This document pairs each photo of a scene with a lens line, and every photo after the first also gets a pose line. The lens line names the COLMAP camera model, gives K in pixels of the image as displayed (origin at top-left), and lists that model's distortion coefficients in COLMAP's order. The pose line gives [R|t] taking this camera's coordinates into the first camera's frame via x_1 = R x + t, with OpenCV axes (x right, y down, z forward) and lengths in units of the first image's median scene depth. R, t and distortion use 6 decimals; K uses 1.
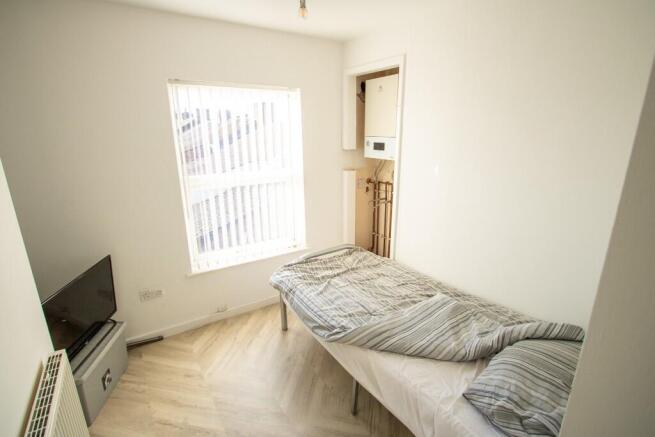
lens RADIAL K [[316.4, 0, 327.5], [0, 316.4, 218.5], [0, 0, 1]] dist [-0.022465, 0.002161]
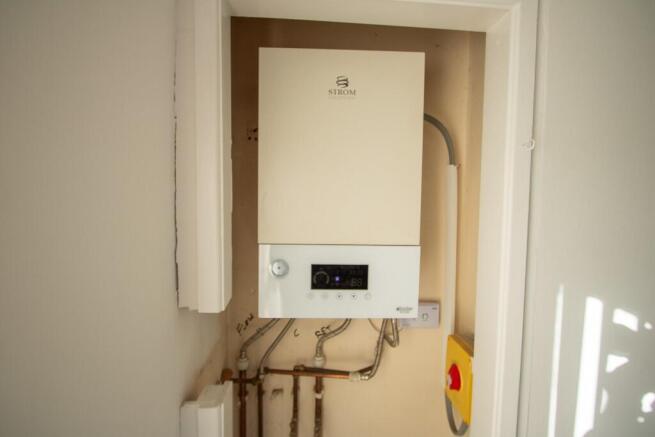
lens RADIAL K [[316.4, 0, 327.5], [0, 316.4, 218.5], [0, 0, 1]] dist [-0.022465, 0.002161]
pose [[0.515239, -0.015107, 0.856913, -0.091579], [0.222757, 0.967843, -0.116876, -0.251280], [-0.827592, 0.251103, 0.502035, 0.859148]]
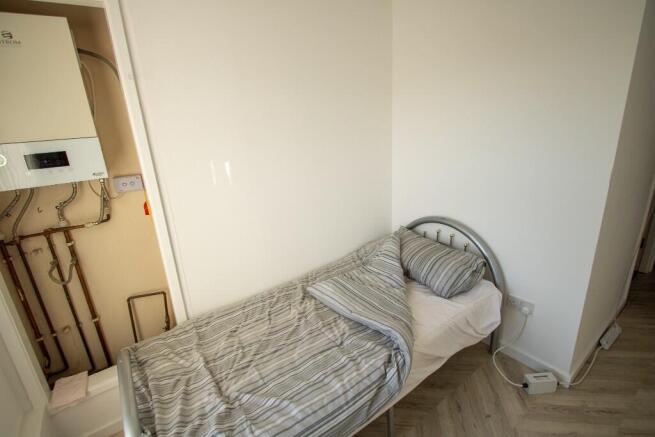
lens RADIAL K [[316.4, 0, 327.5], [0, 316.4, 218.5], [0, 0, 1]] dist [-0.022465, 0.002161]
pose [[-0.032902, -0.298961, 0.953698, -0.344958], [0.333872, 0.896112, 0.292427, -0.144557], [-0.942044, 0.328034, 0.070331, 0.590049]]
